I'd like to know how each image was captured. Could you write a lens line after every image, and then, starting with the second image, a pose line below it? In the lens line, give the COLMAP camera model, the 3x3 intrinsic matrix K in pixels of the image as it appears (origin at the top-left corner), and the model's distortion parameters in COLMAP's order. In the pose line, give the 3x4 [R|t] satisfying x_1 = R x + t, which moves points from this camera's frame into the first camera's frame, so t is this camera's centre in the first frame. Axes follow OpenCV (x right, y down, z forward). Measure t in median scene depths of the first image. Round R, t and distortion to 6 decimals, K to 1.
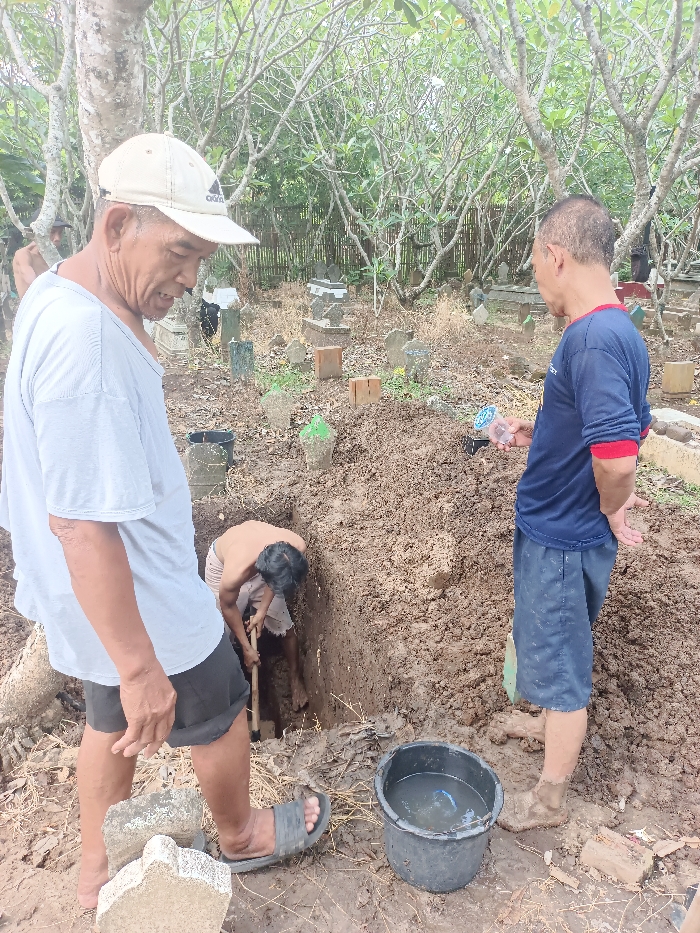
lens RADIAL K [[688.8, 0, 351.8], [0, 688.8, 466.4], [0, 0, 1]] dist [0.019744, -0.018624]
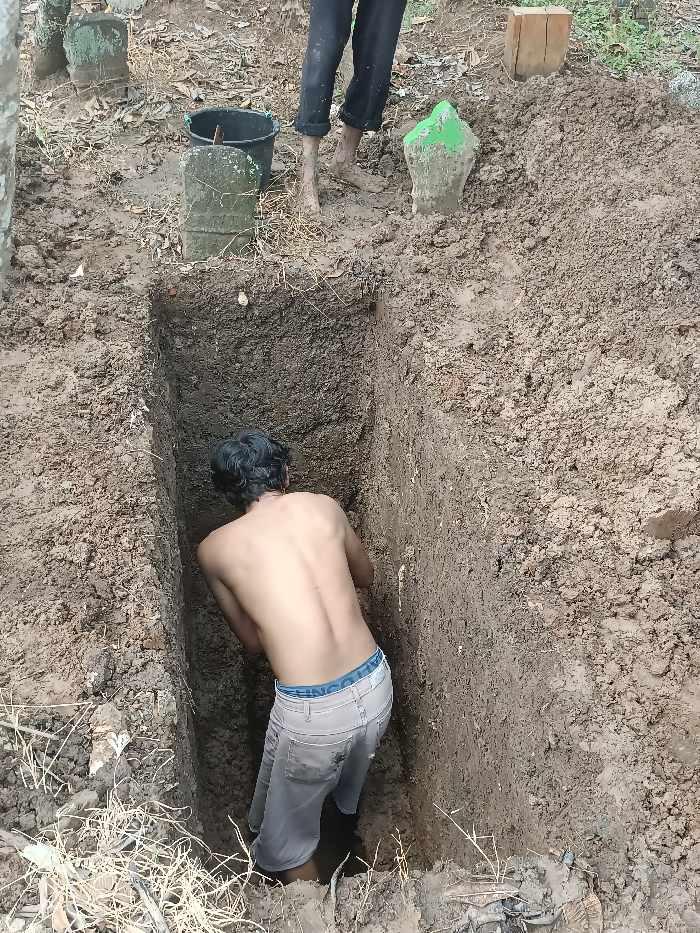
lens RADIAL K [[935.8, 0, 346.9], [0, 935.8, 467.2], [0, 0, 1]] dist [0.035826, 0.000000]
pose [[0.991164, 0.112510, -0.070255, -0.047119], [-0.078962, 0.926056, 0.369032, -0.082747], [0.106579, -0.360224, 0.926758, 0.310652]]
